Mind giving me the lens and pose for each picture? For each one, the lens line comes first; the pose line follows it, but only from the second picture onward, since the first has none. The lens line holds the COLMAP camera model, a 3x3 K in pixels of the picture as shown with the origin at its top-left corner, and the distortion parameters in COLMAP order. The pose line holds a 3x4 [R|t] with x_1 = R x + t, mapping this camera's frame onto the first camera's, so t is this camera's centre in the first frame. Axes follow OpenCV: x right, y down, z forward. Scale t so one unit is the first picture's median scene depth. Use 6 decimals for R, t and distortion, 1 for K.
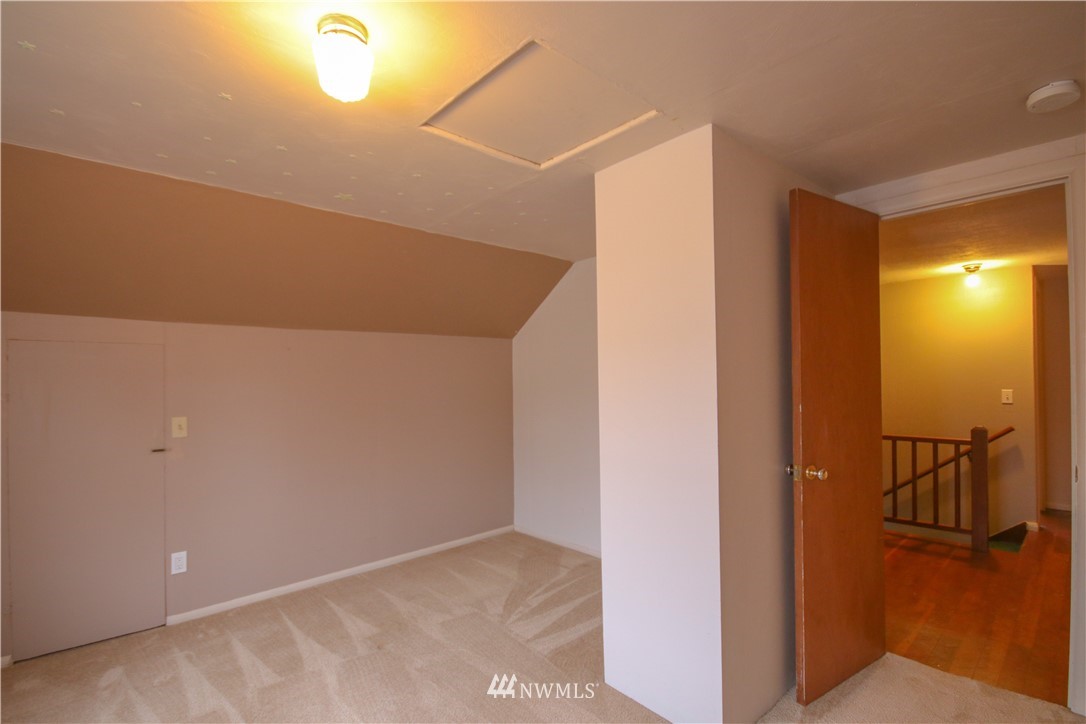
lens RADIAL K [[498.2, 0, 541.4], [0, 498.2, 365.6], [0, 0, 1]] dist [-0.002626, -0.005391]
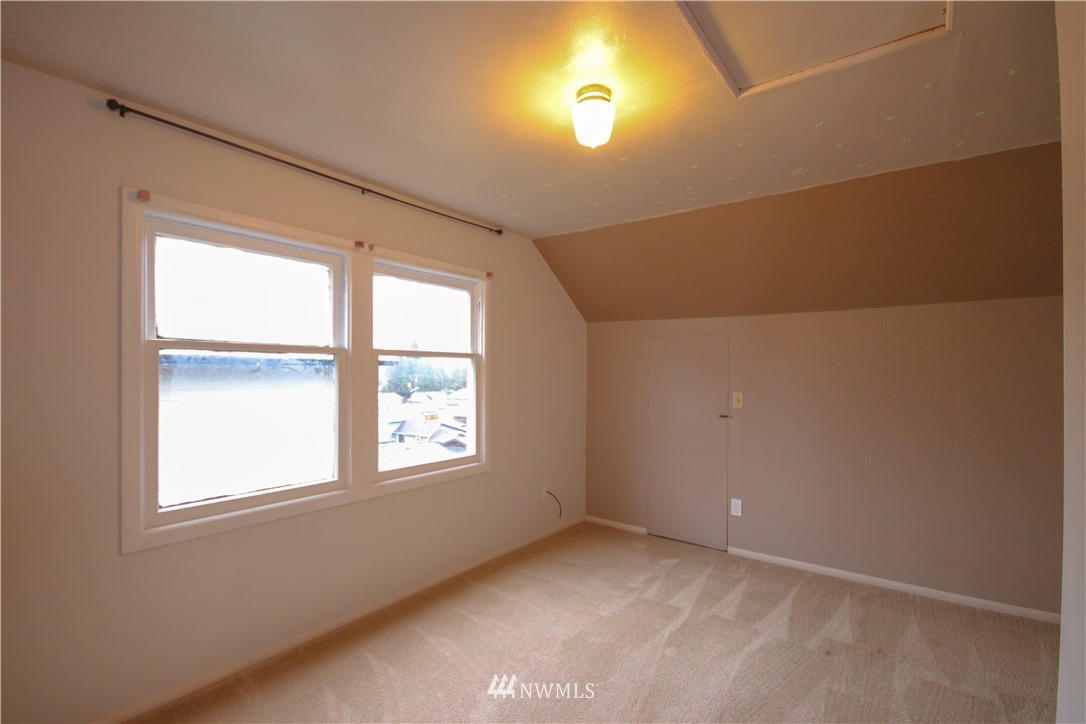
lens RADIAL K [[498.2, 0, 540.4], [0, 498.2, 366.8], [0, 0, 1]] dist [-0.002626, -0.005391]
pose [[0.190098, 0.006465, -0.981744, 0.444962], [0.010757, 0.999905, 0.008667, 0.026237], [0.981706, -0.012208, 0.190011, 0.298282]]
